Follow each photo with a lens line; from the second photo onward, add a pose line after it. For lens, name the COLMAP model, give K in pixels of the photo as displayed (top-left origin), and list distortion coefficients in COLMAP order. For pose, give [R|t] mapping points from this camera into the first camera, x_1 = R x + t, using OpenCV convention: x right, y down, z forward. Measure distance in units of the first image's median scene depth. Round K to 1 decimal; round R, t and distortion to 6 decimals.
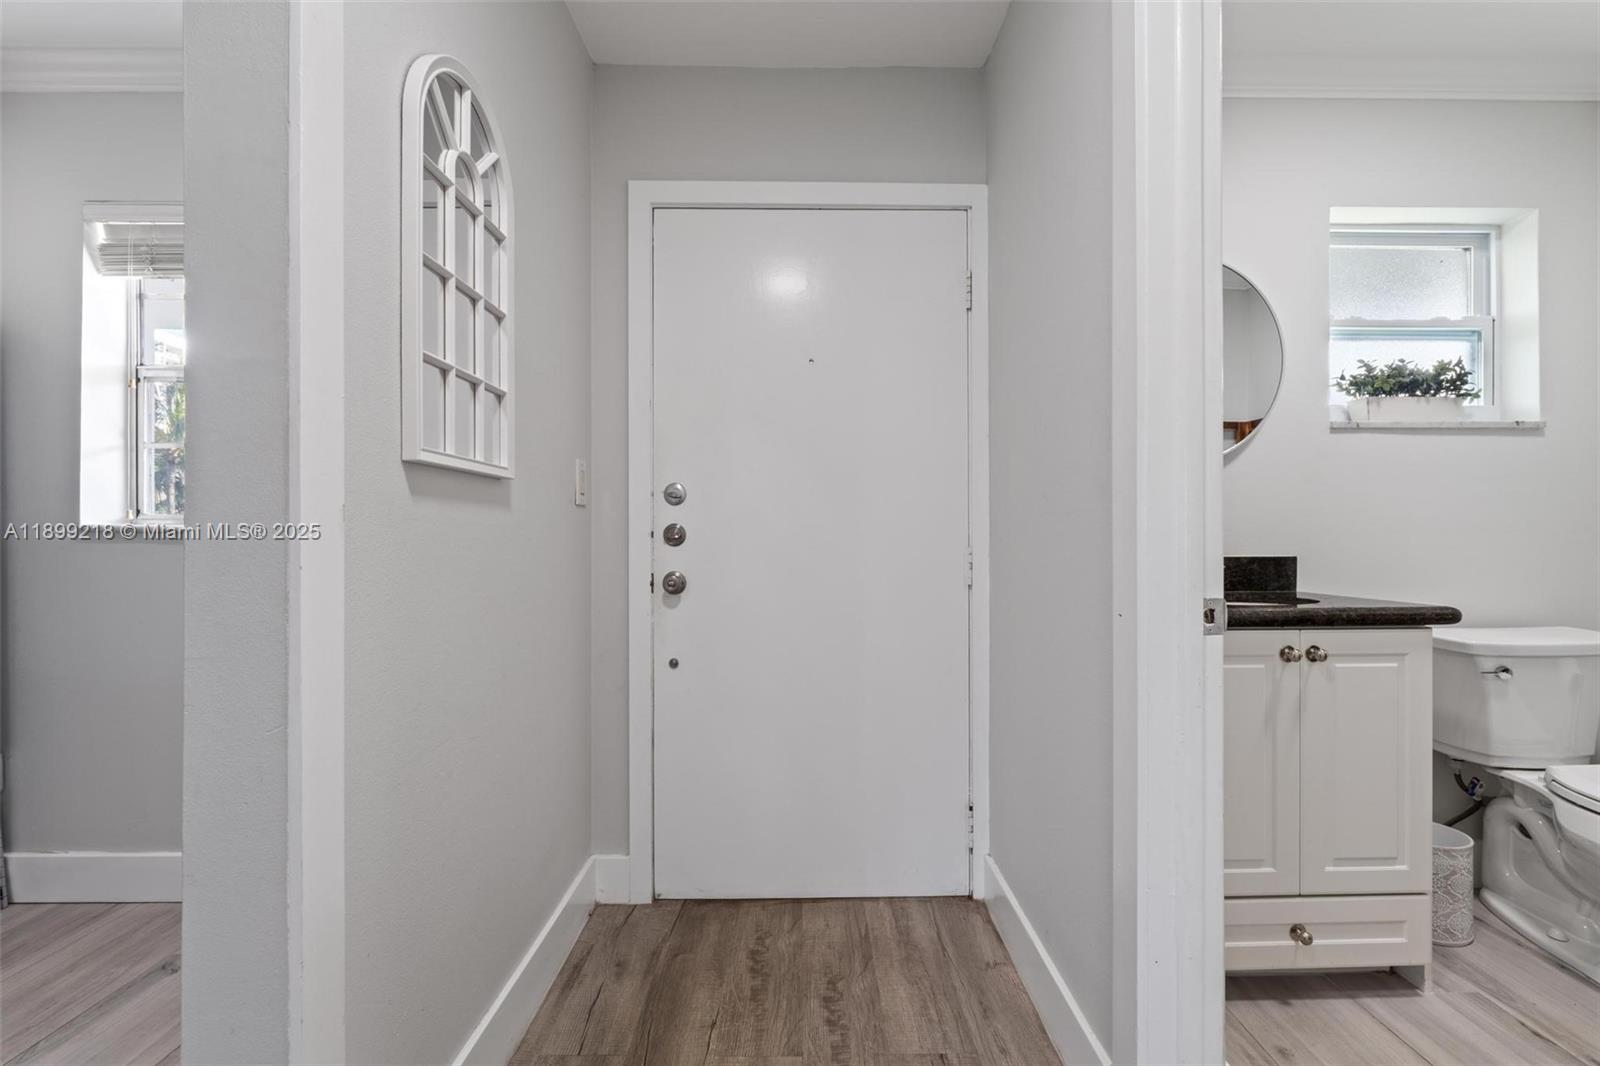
lens RADIAL K [[675.5, 0, 809.8], [0, 675.5, 535.6], [0, 0, 1]] dist [-0.007518, 0.000583]
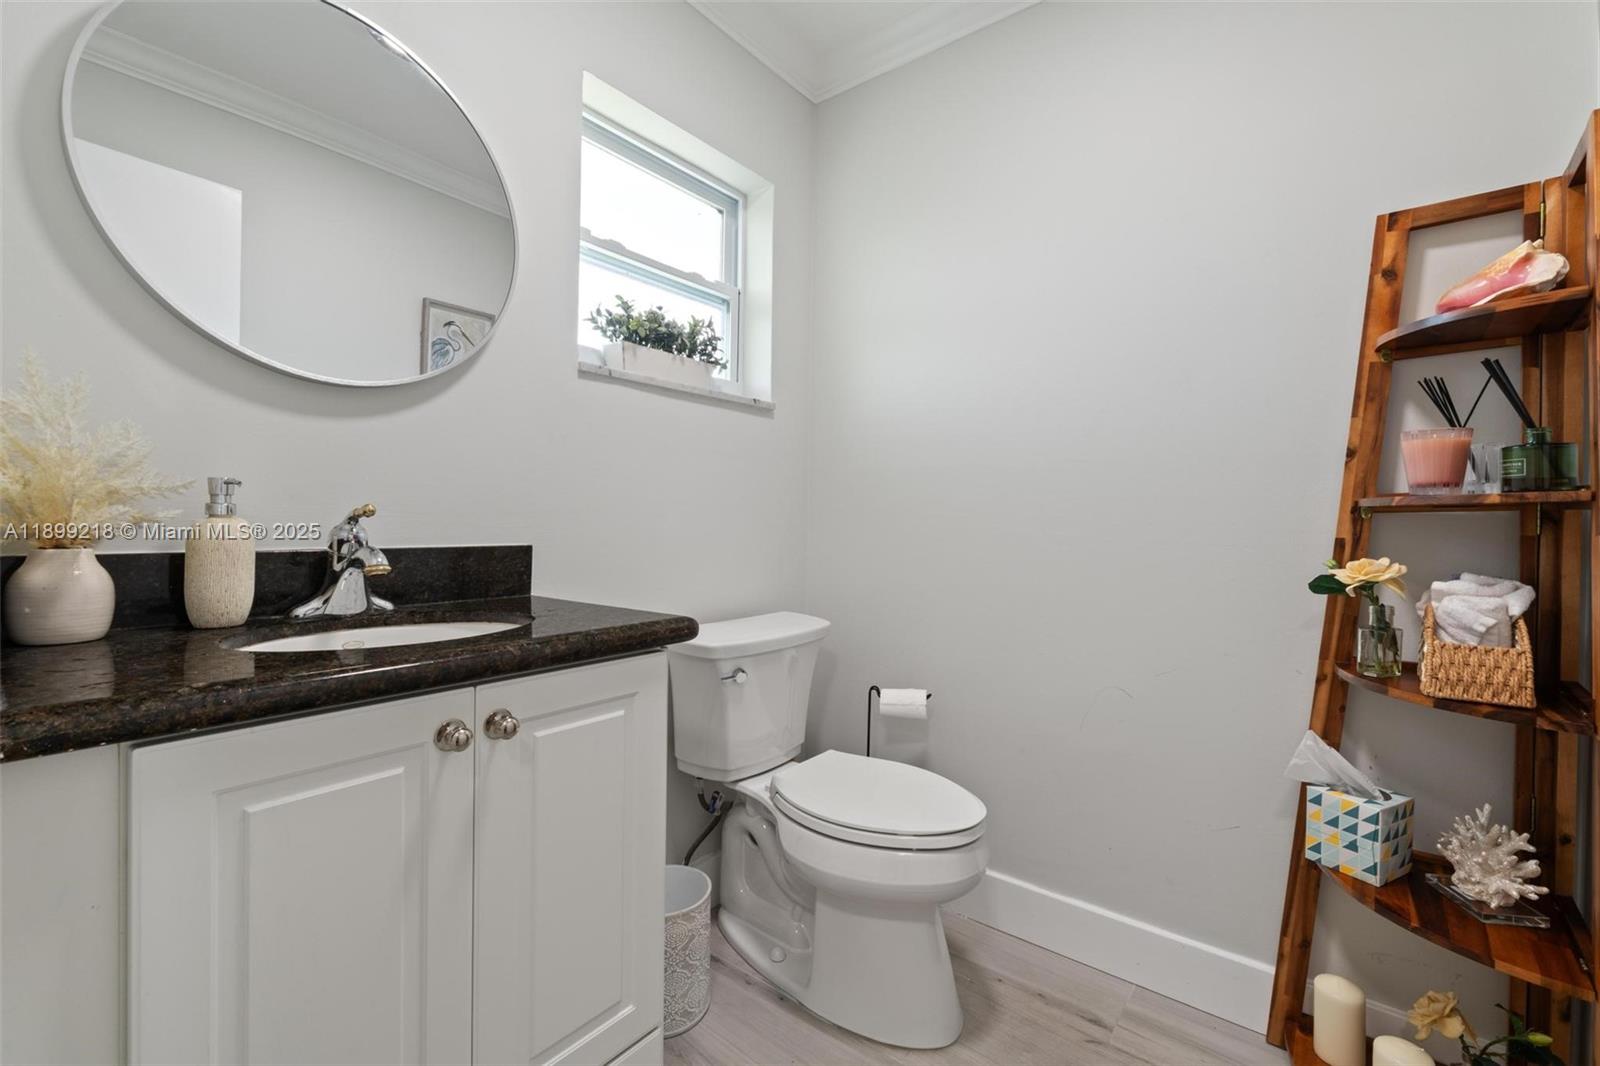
lens RADIAL K [[684.6, 0, 804.8], [0, 684.6, 523.5], [0, 0, 1]] dist [-0.001398, 0.000115]
pose [[0.629662, 0.006526, 0.776841, 0.346951], [-0.016565, 0.999850, 0.005028, -0.000060], [-0.776692, -0.016034, 0.629676, 0.330377]]
